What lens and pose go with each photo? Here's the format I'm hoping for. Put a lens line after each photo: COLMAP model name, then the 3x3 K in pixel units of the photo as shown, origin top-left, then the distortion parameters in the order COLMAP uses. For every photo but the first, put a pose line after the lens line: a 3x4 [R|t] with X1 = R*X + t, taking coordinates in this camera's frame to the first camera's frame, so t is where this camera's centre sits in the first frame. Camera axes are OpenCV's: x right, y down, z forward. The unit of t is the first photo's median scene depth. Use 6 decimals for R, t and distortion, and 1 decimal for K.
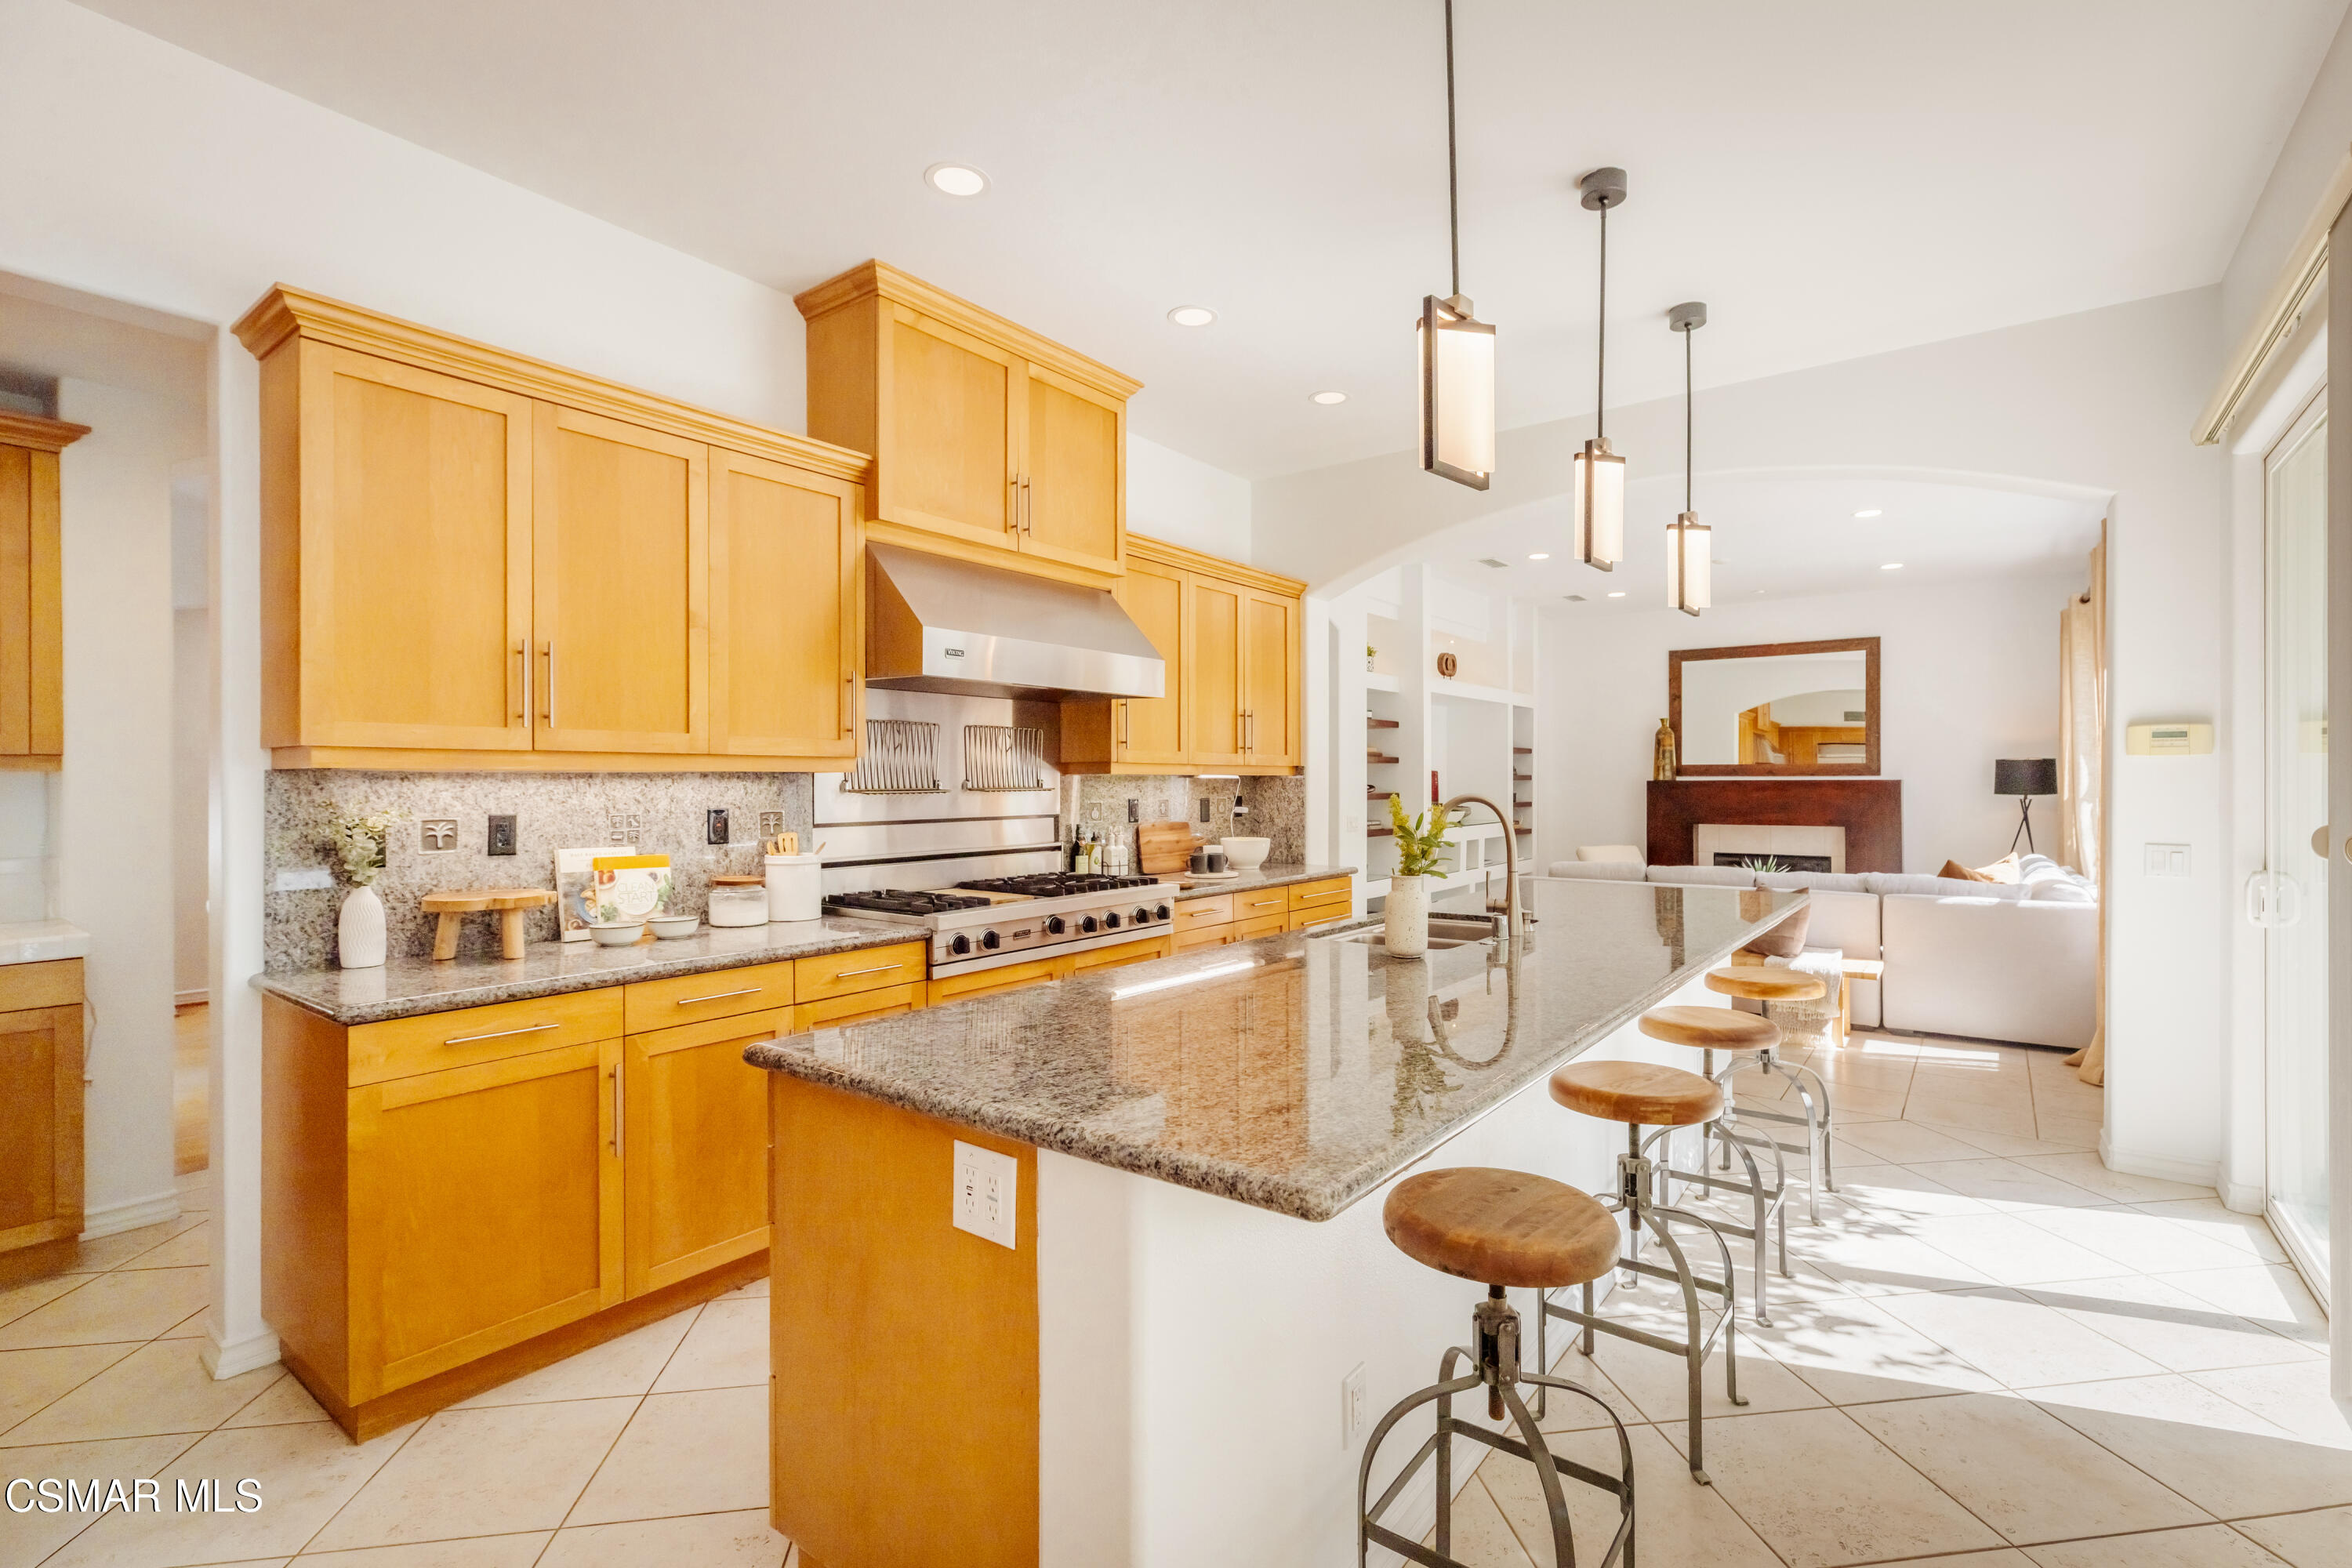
lens RADIAL K [[1050.4, 0, 1222.6], [0, 1050.4, 781.2], [0, 0, 1]] dist [-0.000032, 0.000146]
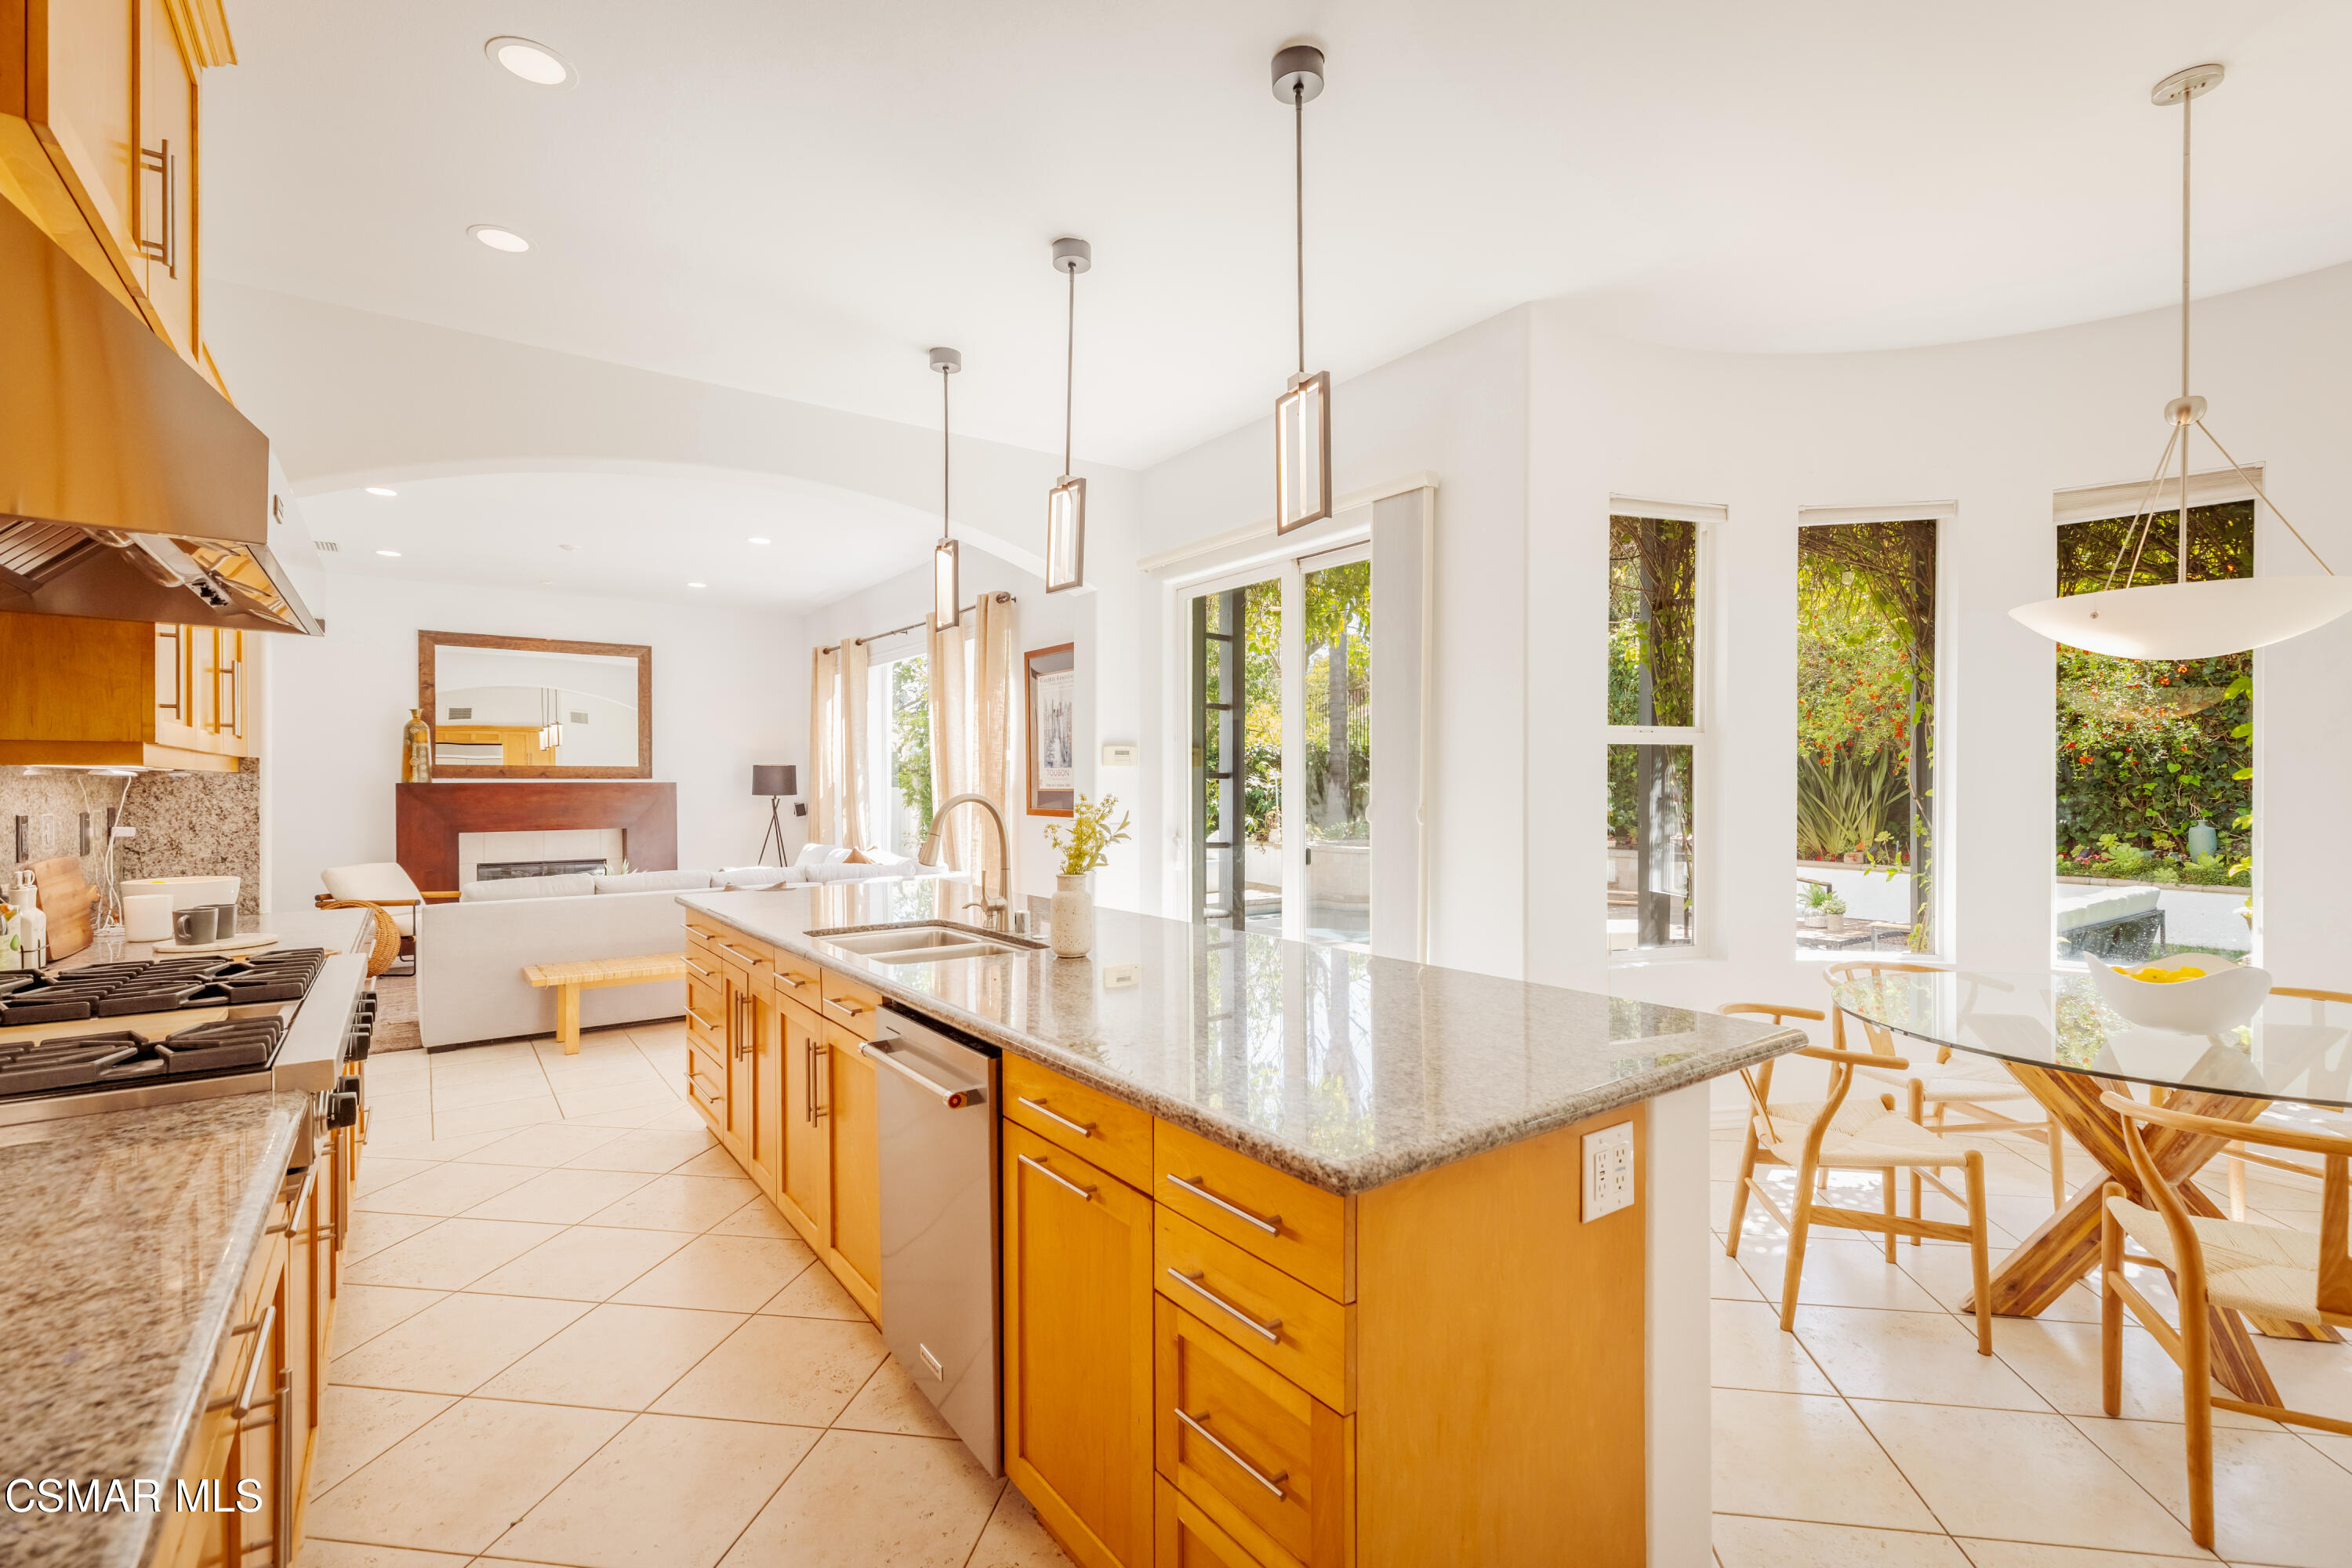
lens RADIAL K [[1050.4, 0, 1182.3], [0, 1050.4, 789.7], [0, 0, 1]] dist [-0.000032, 0.000146]
pose [[0.288386, -0.004834, 0.957502, -0.224193], [0.000679, 0.999988, 0.004844, 0.001152], [-0.957514, -0.000747, 0.288386, 0.182875]]
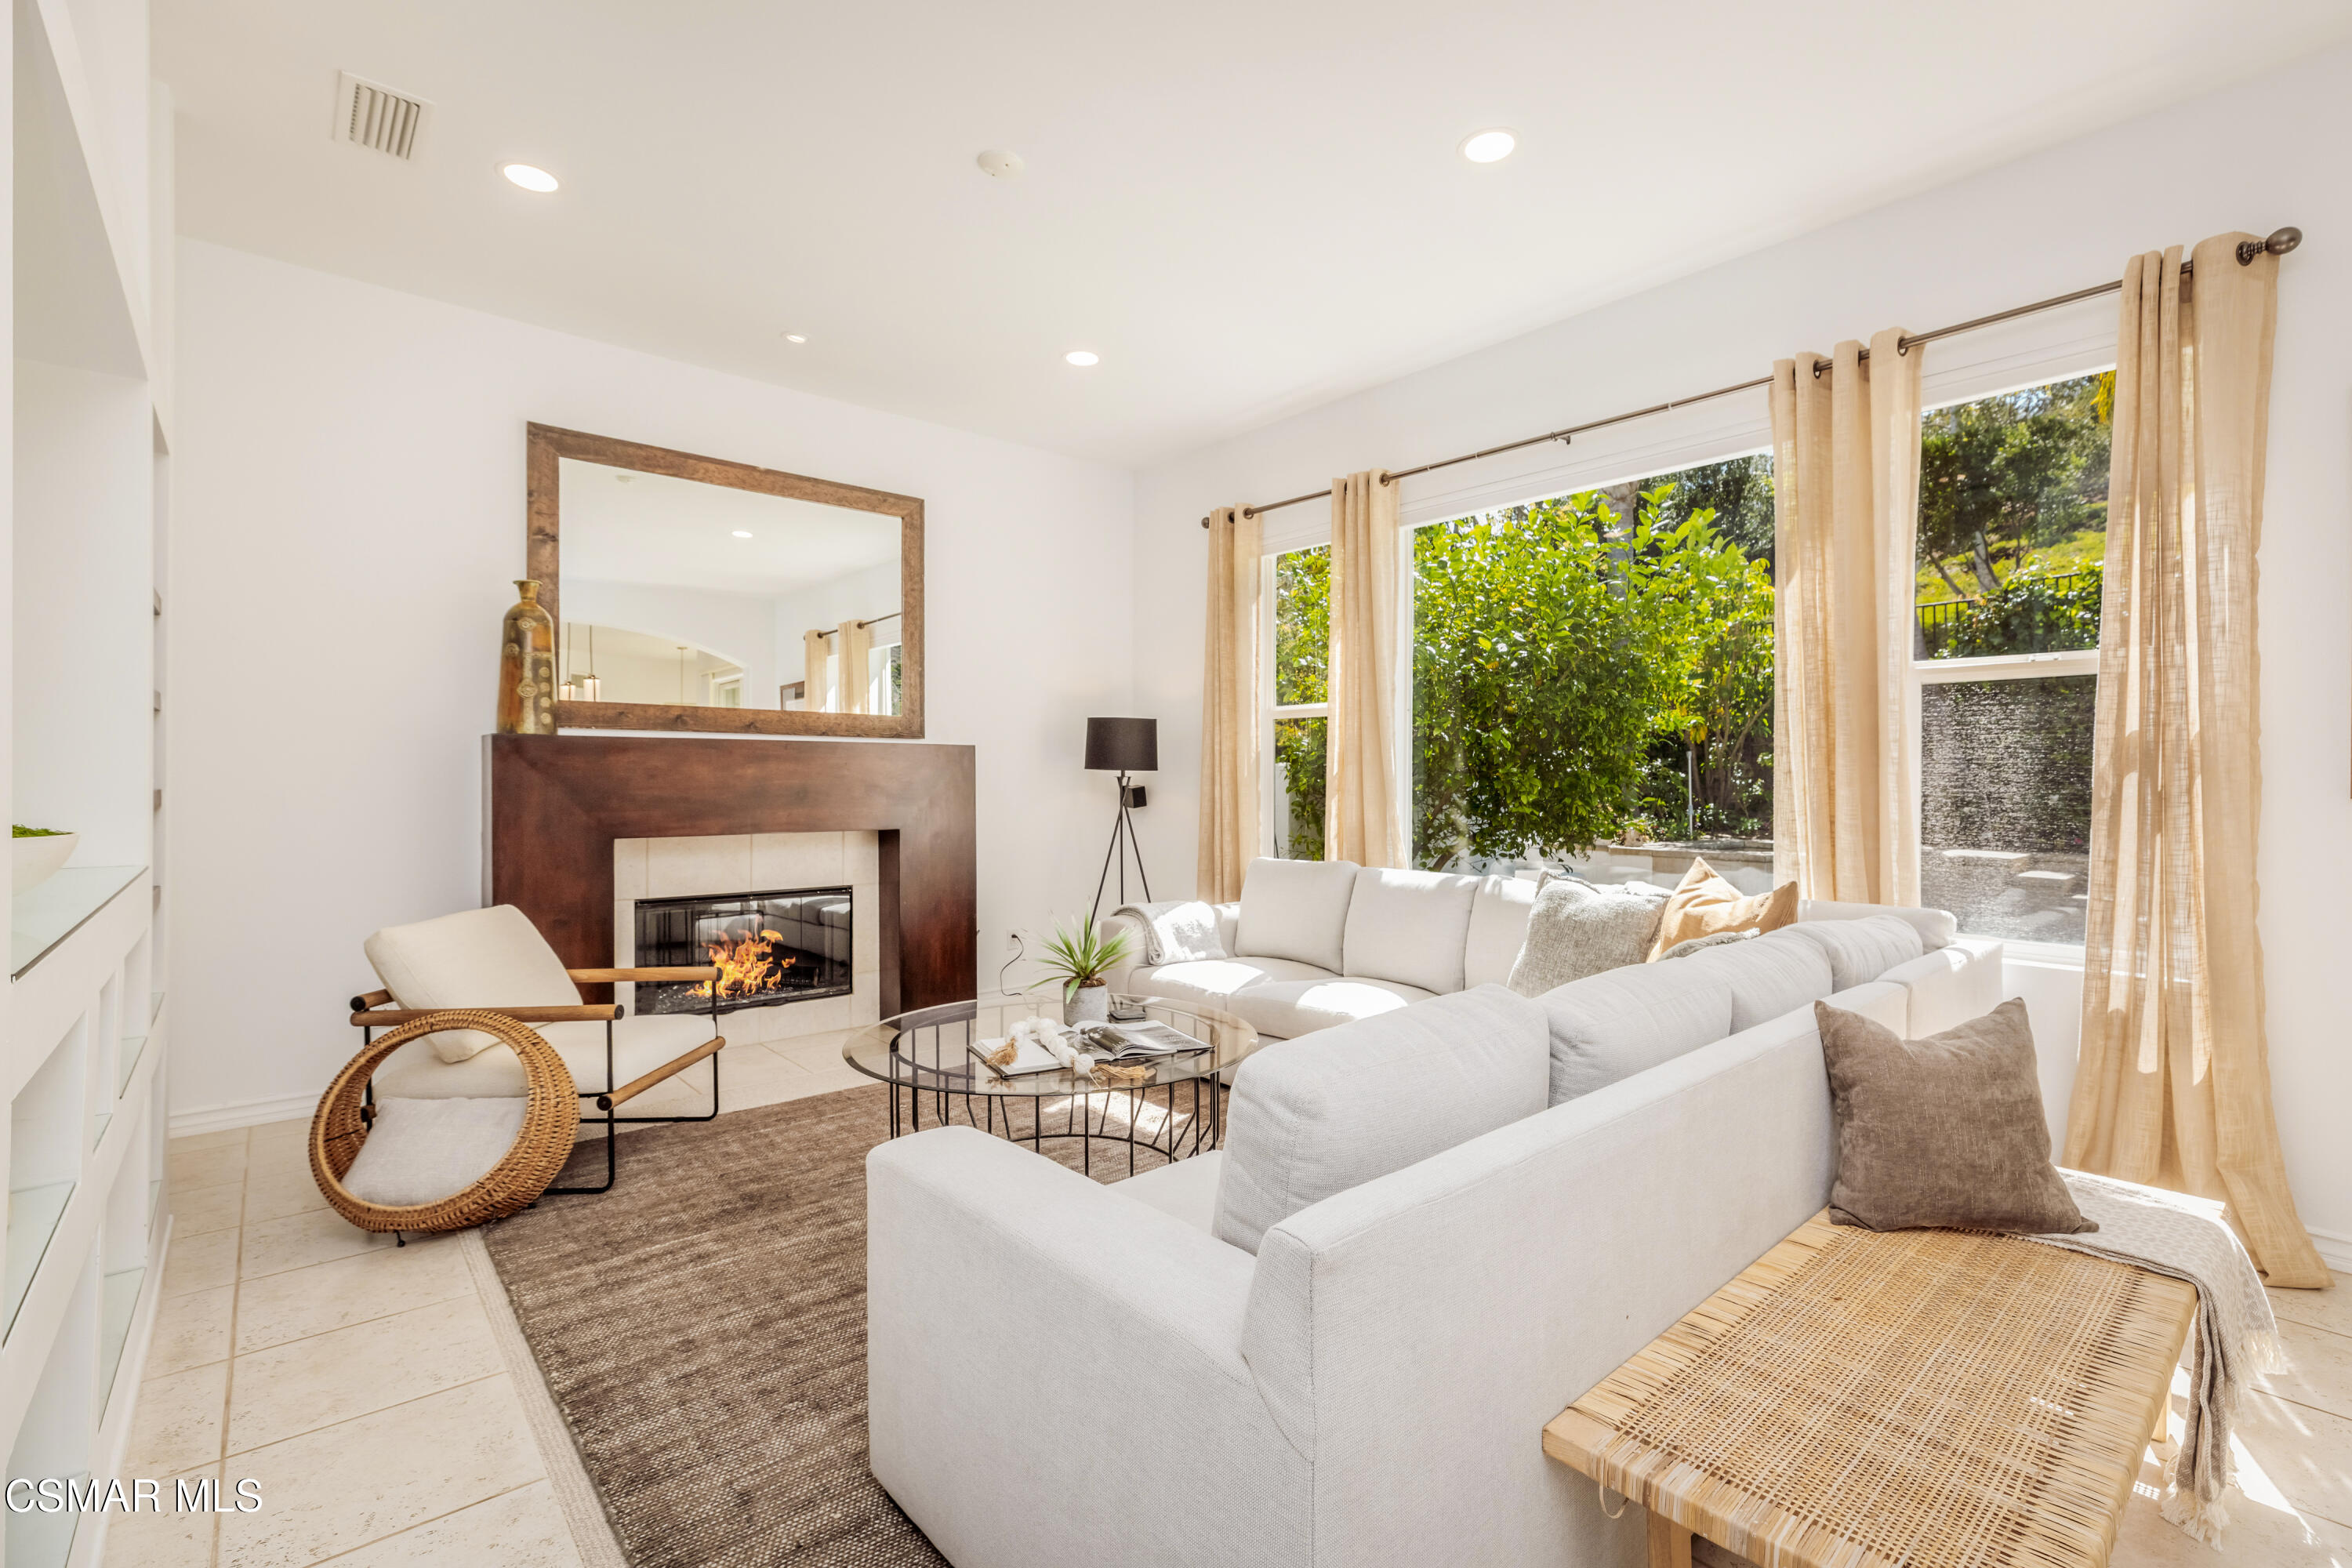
lens RADIAL K [[1050.4, 0, 1176.3], [0, 1050.4, 784.3], [0, 0, 1]] dist [-0.000032, 0.000146]
pose [[0.233396, 0.005069, 0.972368, 0.092368], [0.003841, 0.999974, -0.006135, 0.023495], [-0.972374, 0.005167, 0.233371, 0.713369]]
